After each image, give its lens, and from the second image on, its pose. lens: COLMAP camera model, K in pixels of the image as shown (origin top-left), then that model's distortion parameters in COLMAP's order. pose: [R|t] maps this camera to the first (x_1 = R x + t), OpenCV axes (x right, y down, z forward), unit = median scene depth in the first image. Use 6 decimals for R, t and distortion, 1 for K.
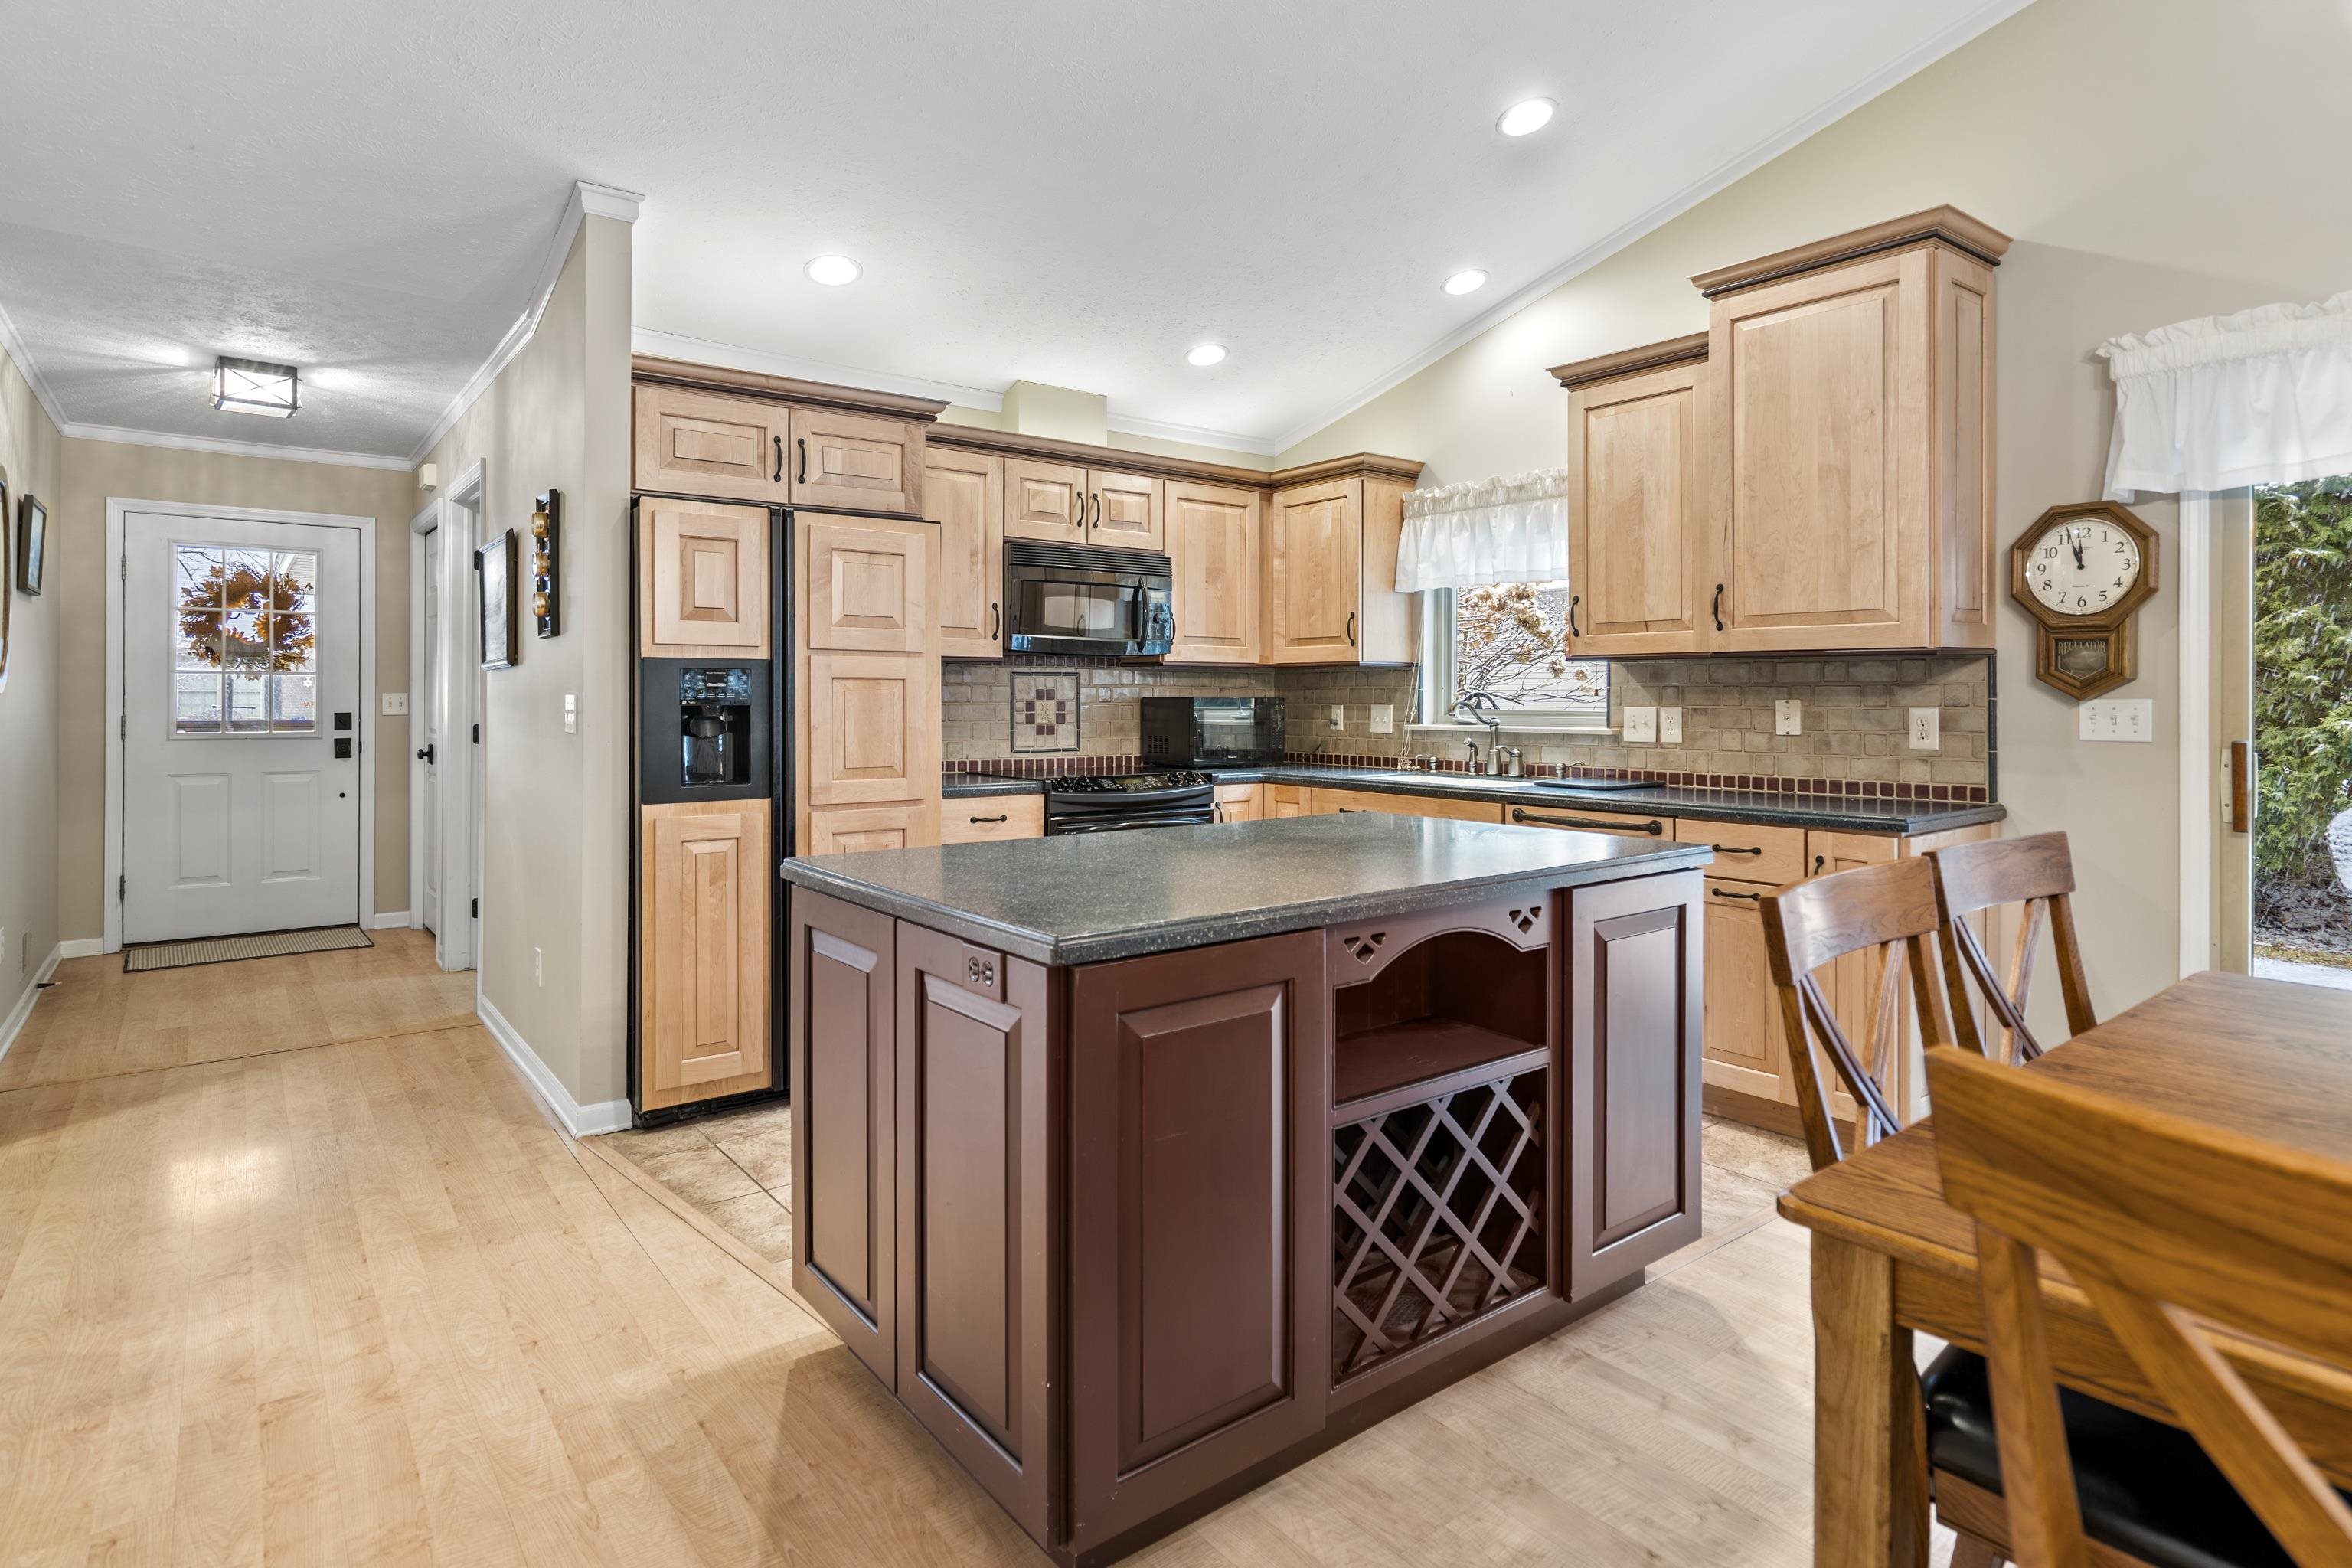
lens RADIAL K [[1237.2, 0, 1184.4], [0, 1237.2, 704.2], [0, 0, 1]] dist [-0.003240, -0.001284]
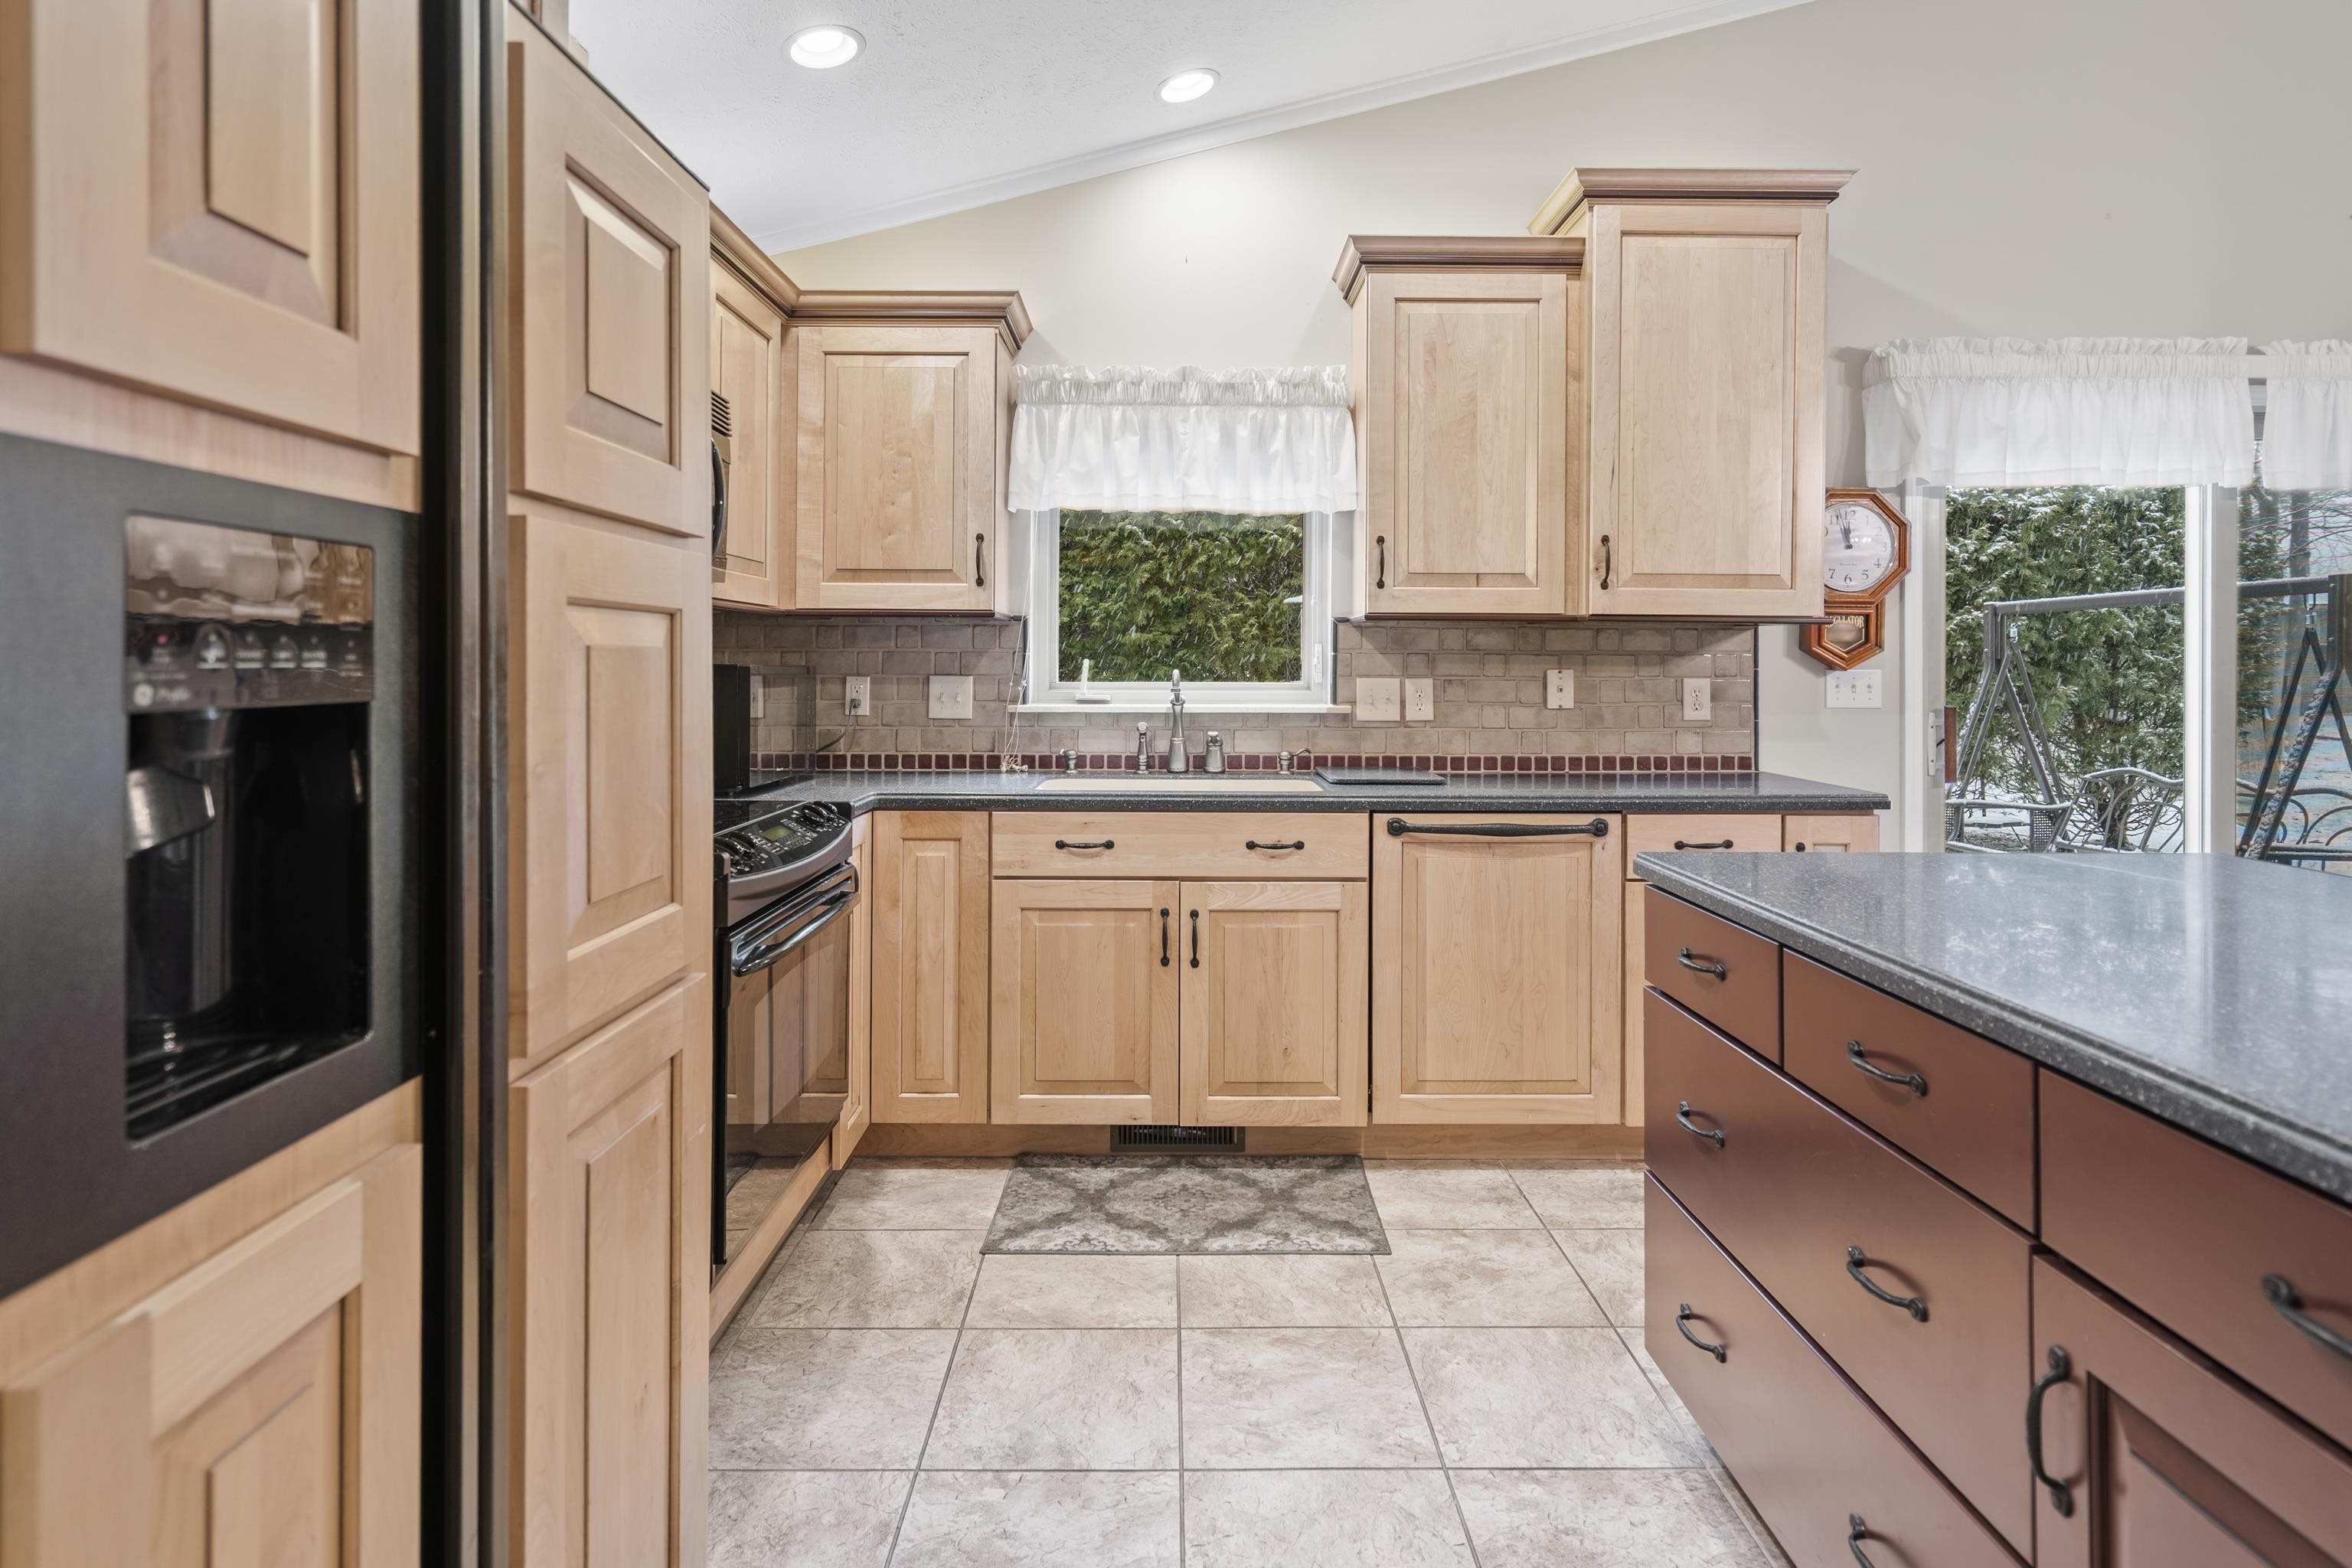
lens RADIAL K [[1237.2, 0, 1181.7], [0, 1237.2, 655.5], [0, 0, 1]] dist [-0.003240, -0.001284]
pose [[0.610648, 0.007848, 0.791863, -0.392320], [0.001496, 0.999938, -0.011064, -0.004230], [-0.791901, 0.007941, 0.610598, 0.656638]]
